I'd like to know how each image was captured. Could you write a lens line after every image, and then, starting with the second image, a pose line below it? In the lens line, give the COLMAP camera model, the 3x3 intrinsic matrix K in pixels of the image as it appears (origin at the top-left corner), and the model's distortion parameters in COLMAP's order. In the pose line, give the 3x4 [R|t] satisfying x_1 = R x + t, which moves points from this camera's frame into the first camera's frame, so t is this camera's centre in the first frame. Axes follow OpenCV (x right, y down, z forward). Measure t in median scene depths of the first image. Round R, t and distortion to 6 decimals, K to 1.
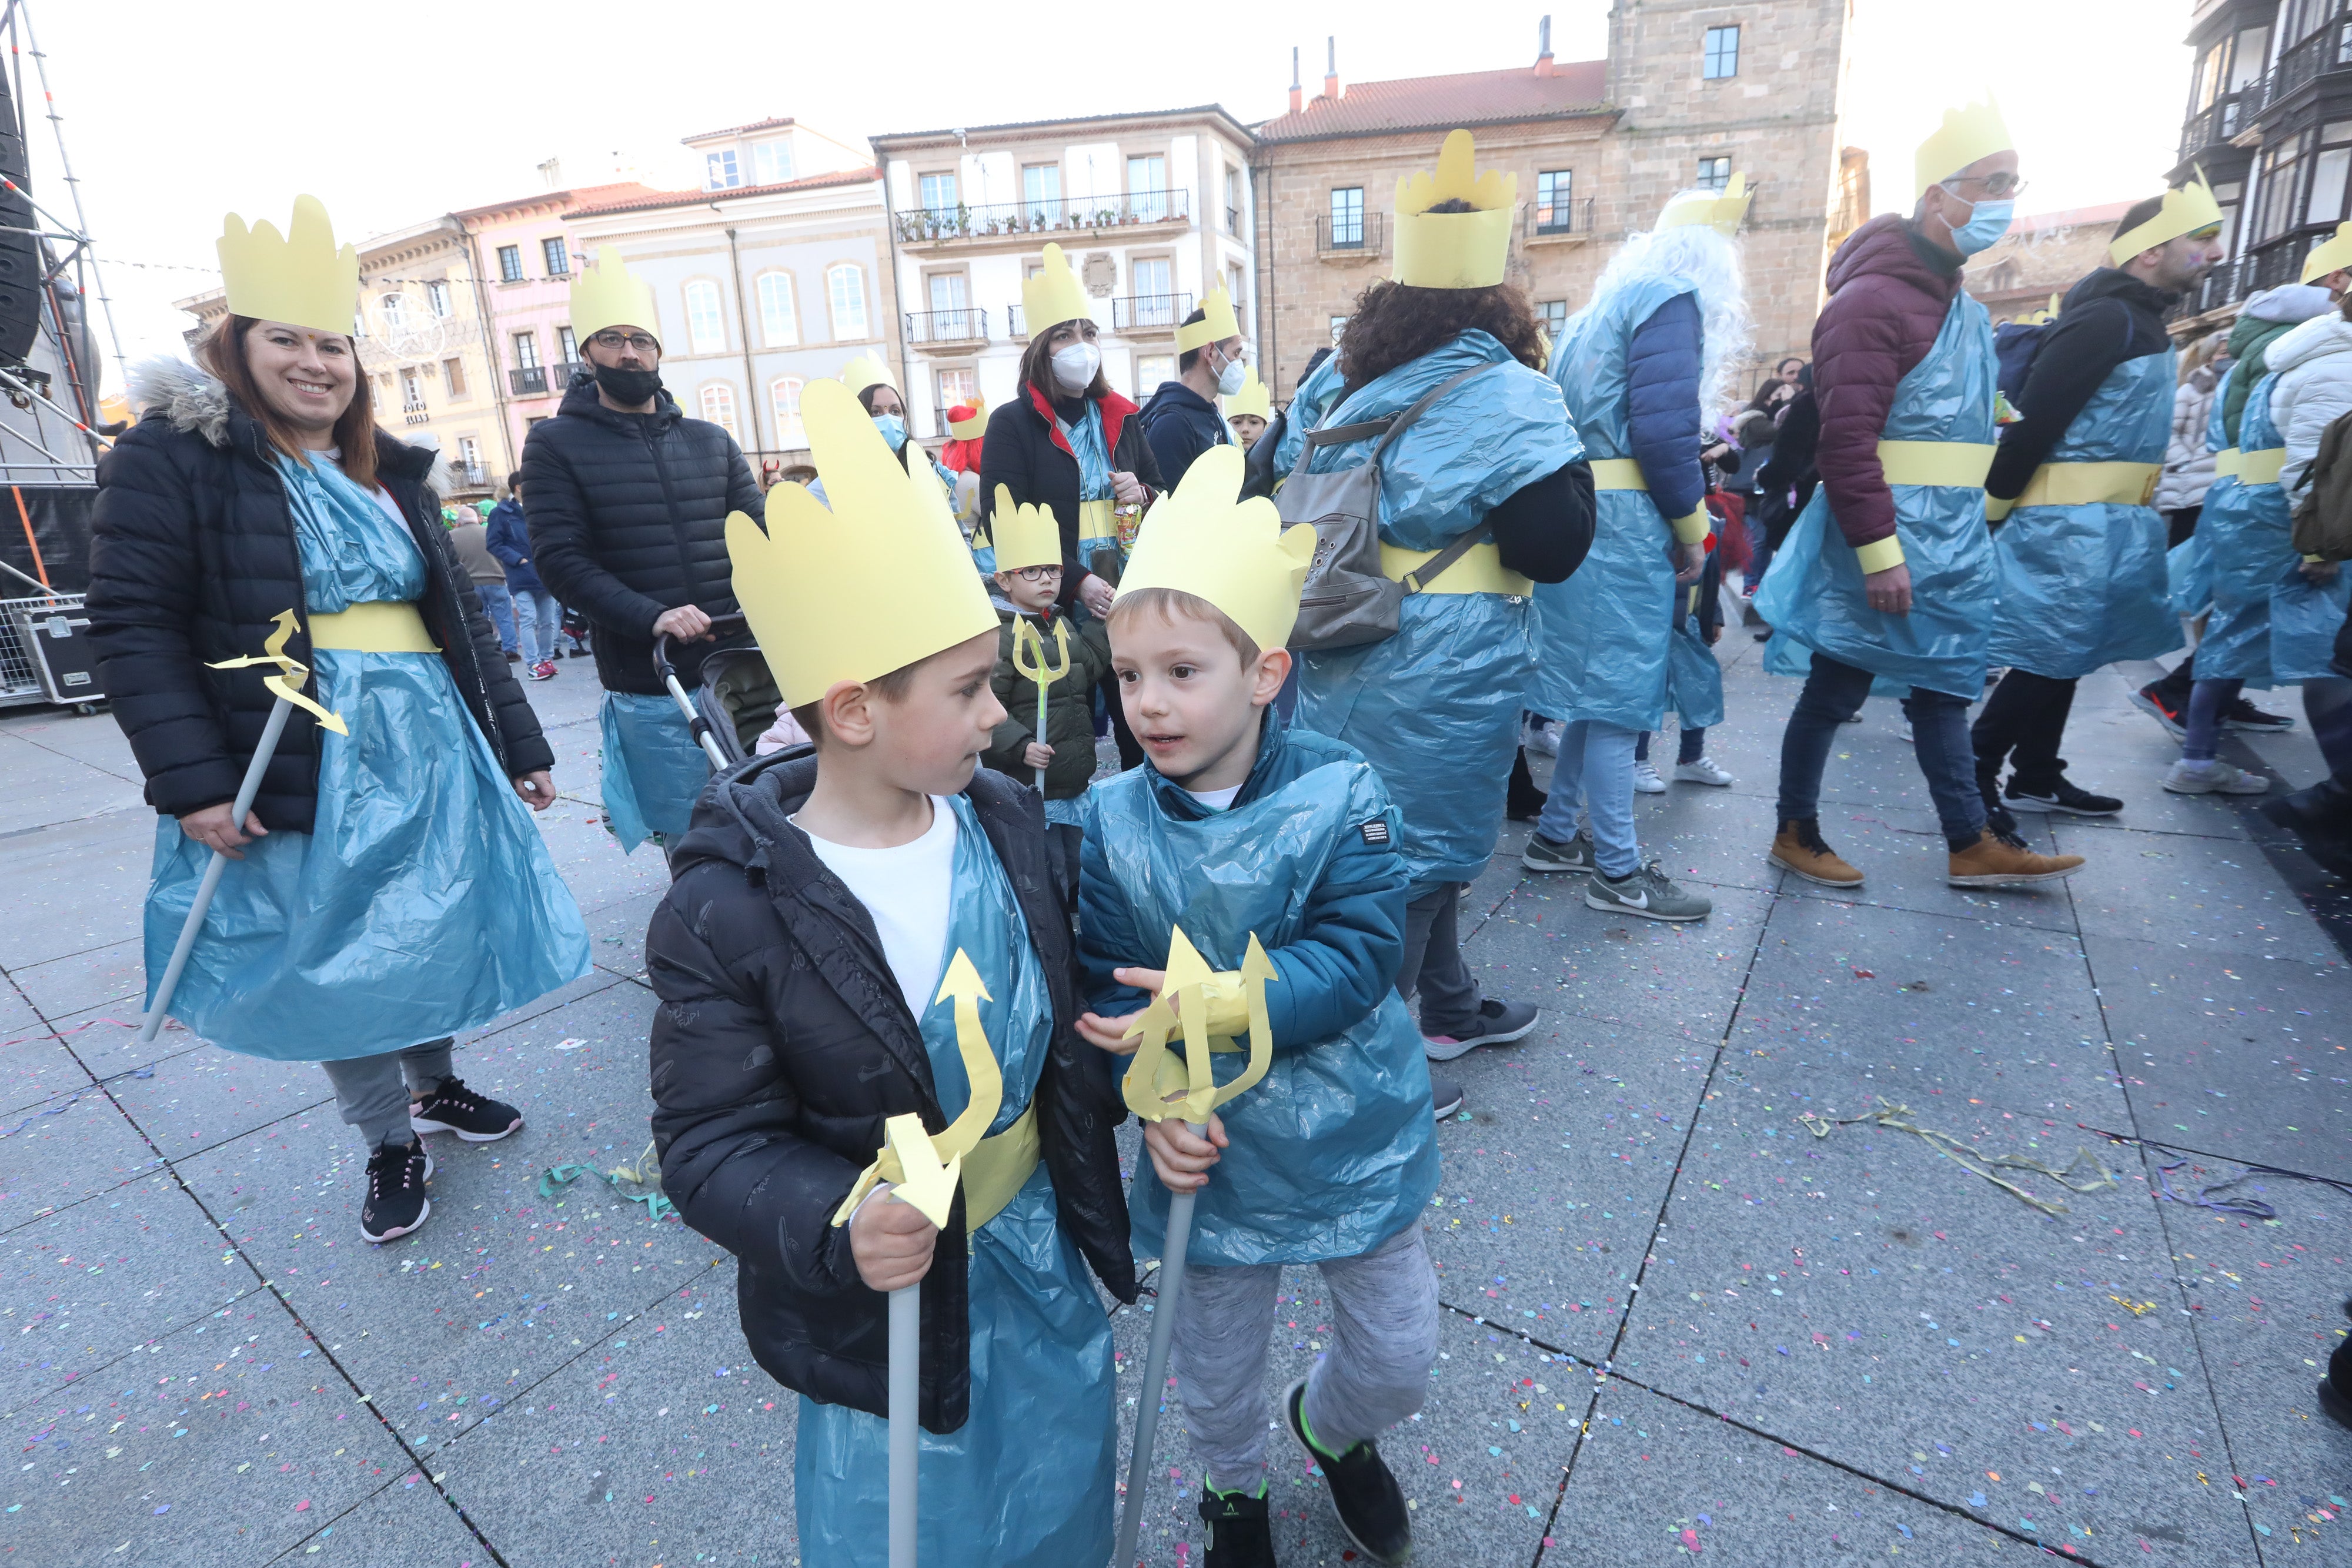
lens RADIAL K [[1040.6, 0, 1163.7], [0, 1040.6, 784.4], [0, 0, 1]] dist [0.002283, 0.000261]
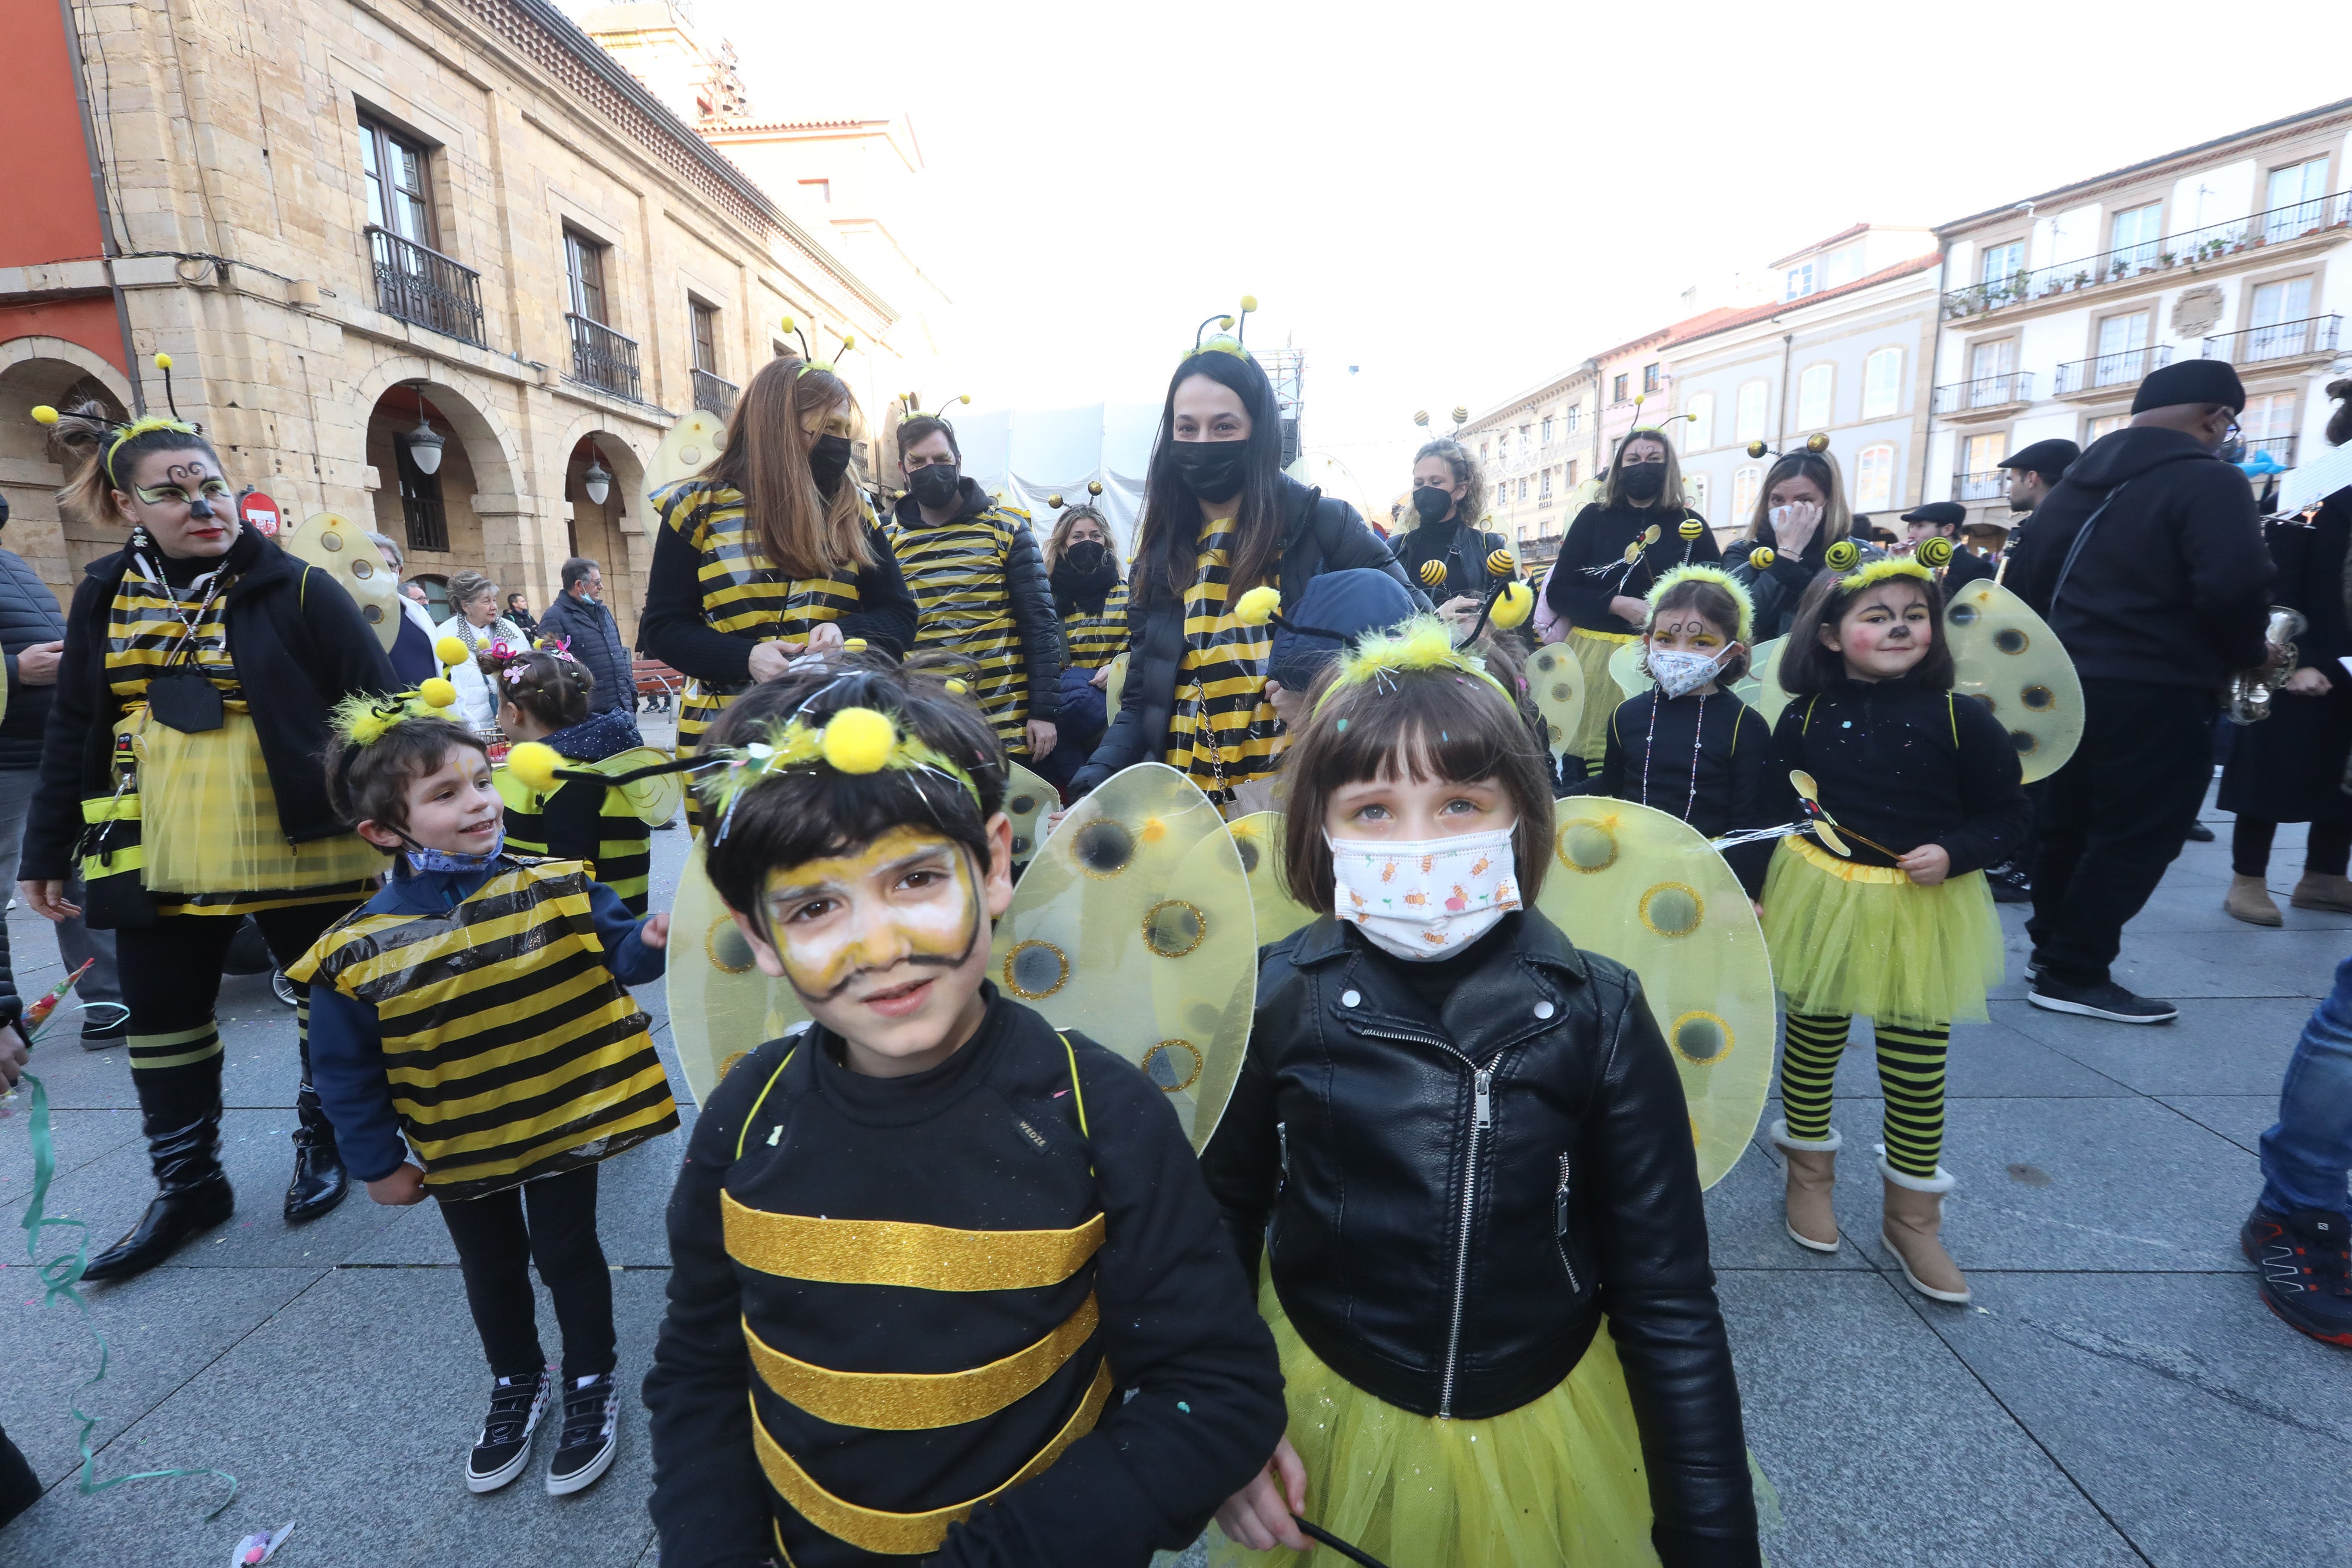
lens RADIAL K [[1040.6, 0, 1163.7], [0, 1040.6, 784.4], [0, 0, 1]] dist [0.002283, 0.000261]
pose [[0.532128, 0.171266, -0.829161, 0.271287], [-0.204217, 0.976375, 0.070615, 0.018754], [0.821666, 0.131753, 0.554532, -0.157742]]
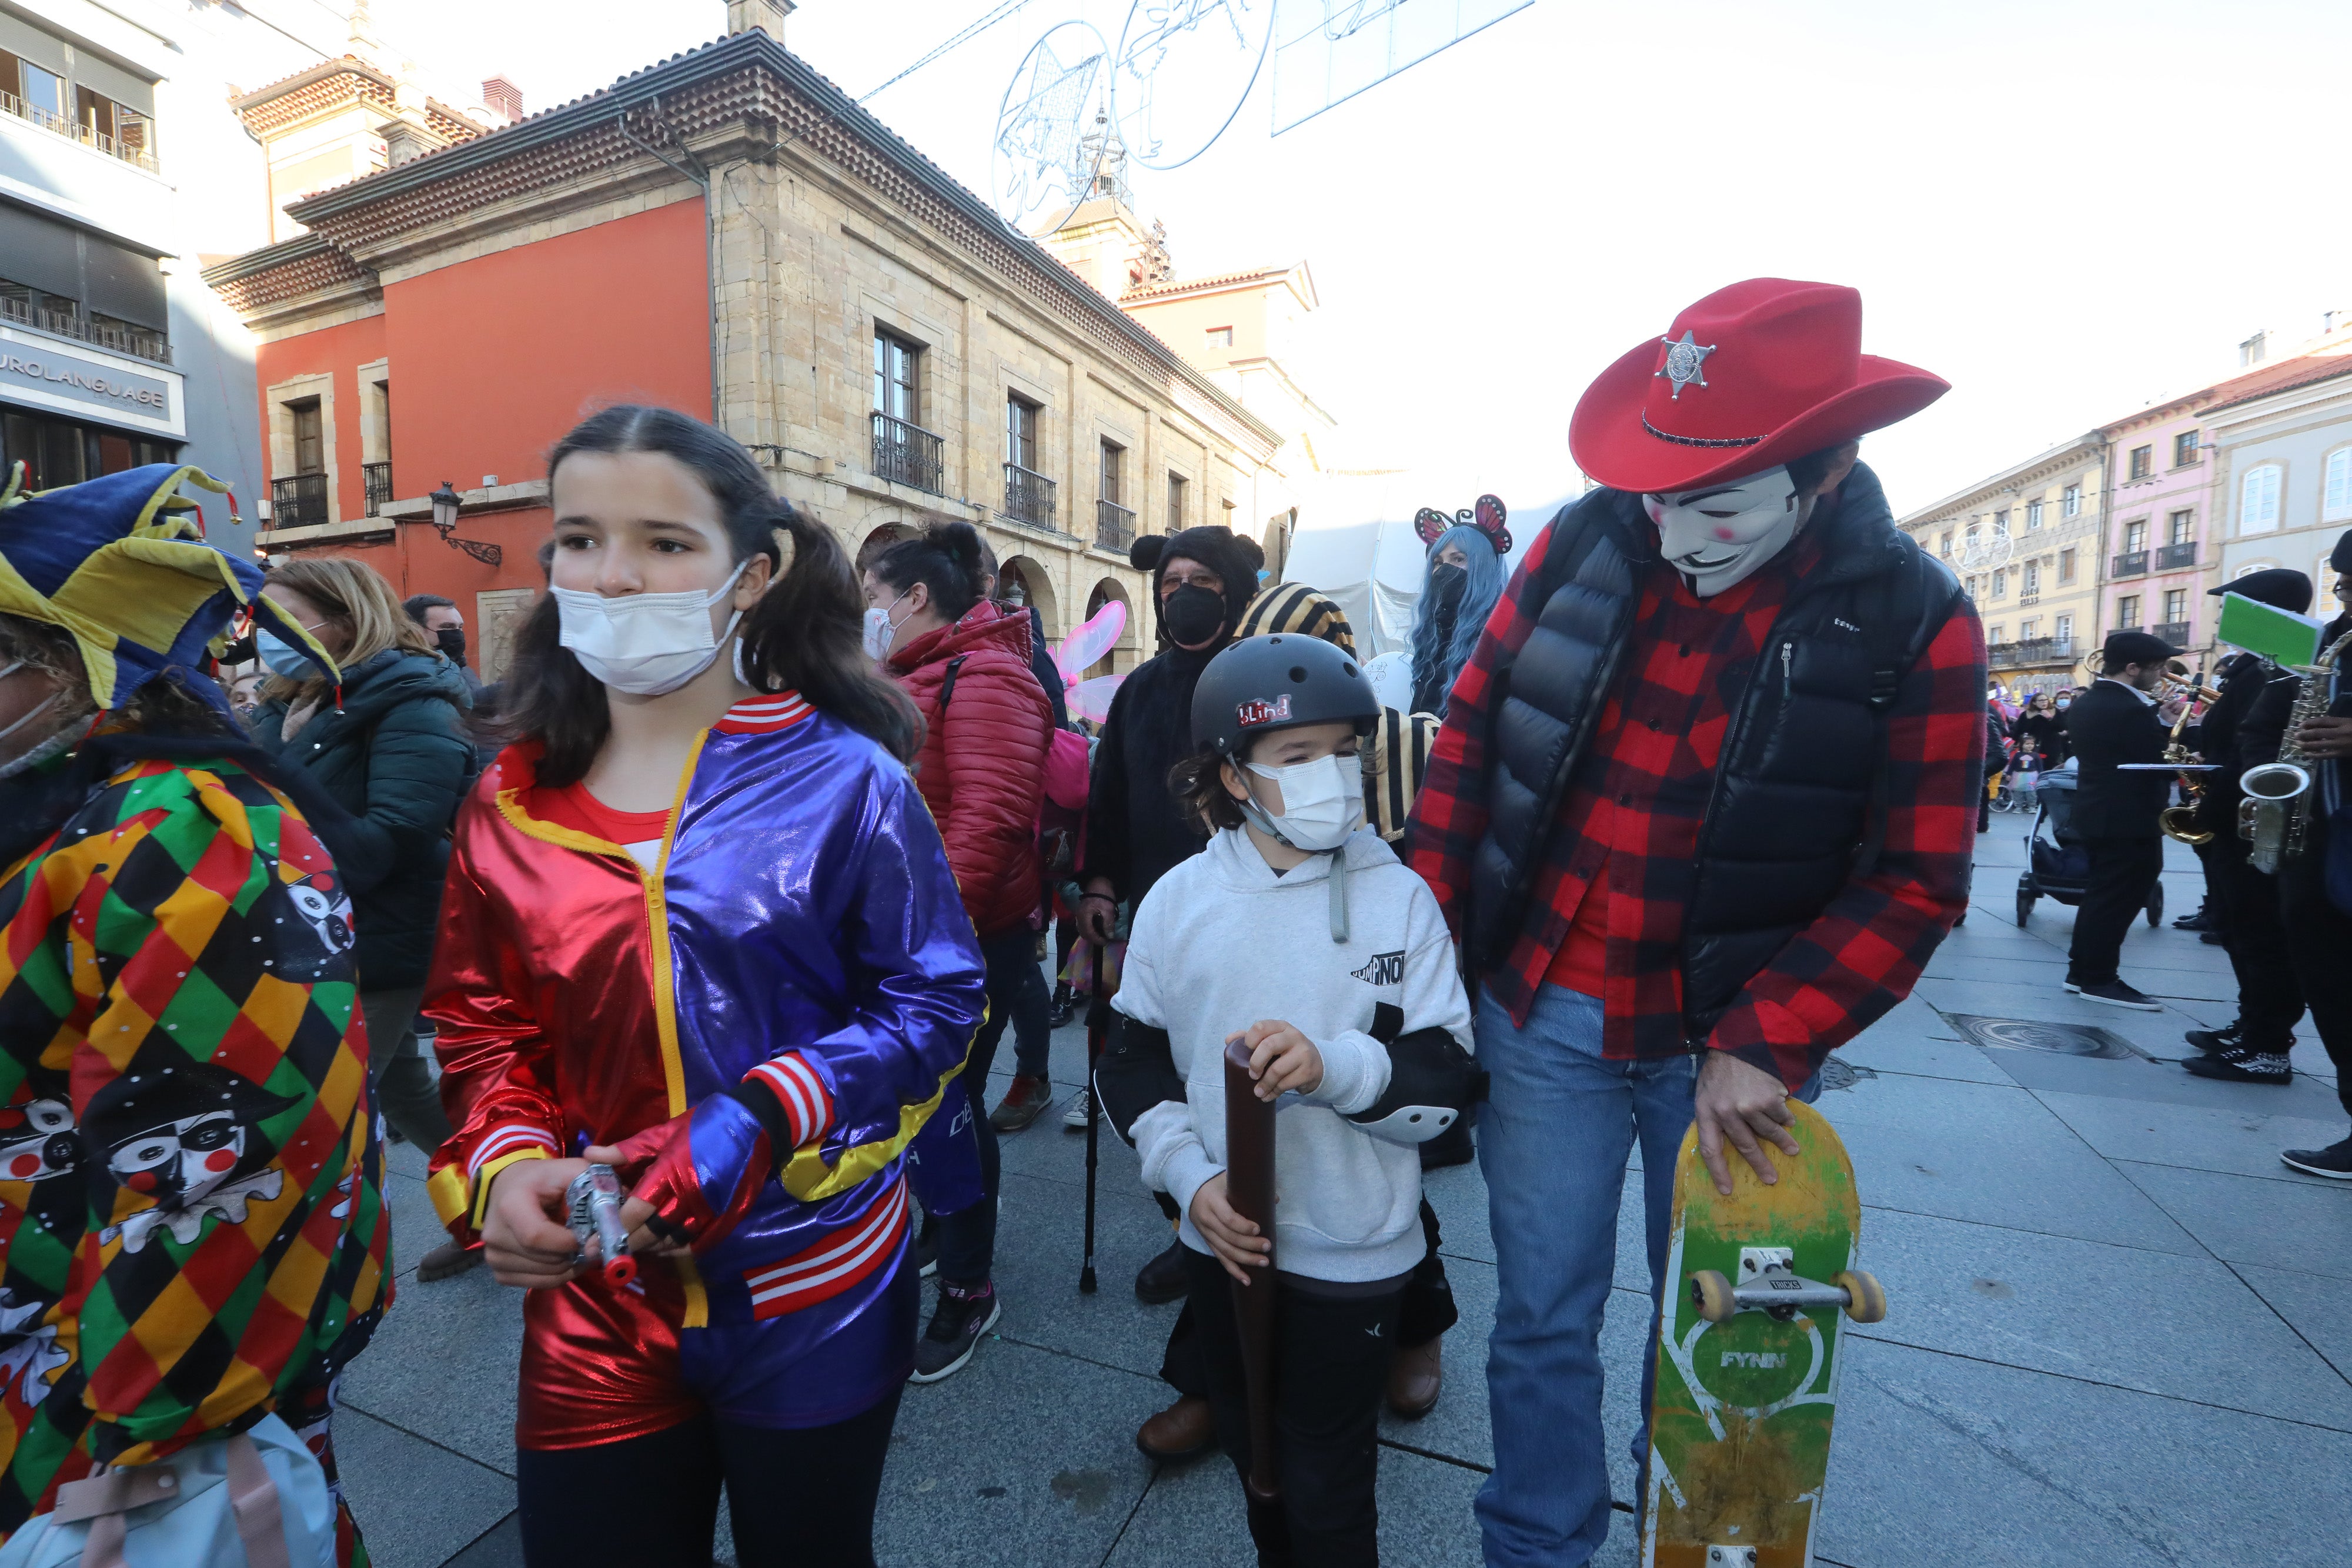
lens RADIAL K [[1043.1, 0, 1165.7], [0, 1043.1, 783.5], [0, 0, 1]] dist [0.001209, 0.001336]
pose [[0.201423, 0.112985, -0.972966, 0.299615], [-0.247476, 0.966968, 0.061056, 0.013520], [0.947726, 0.228488, 0.222731, -0.150295]]
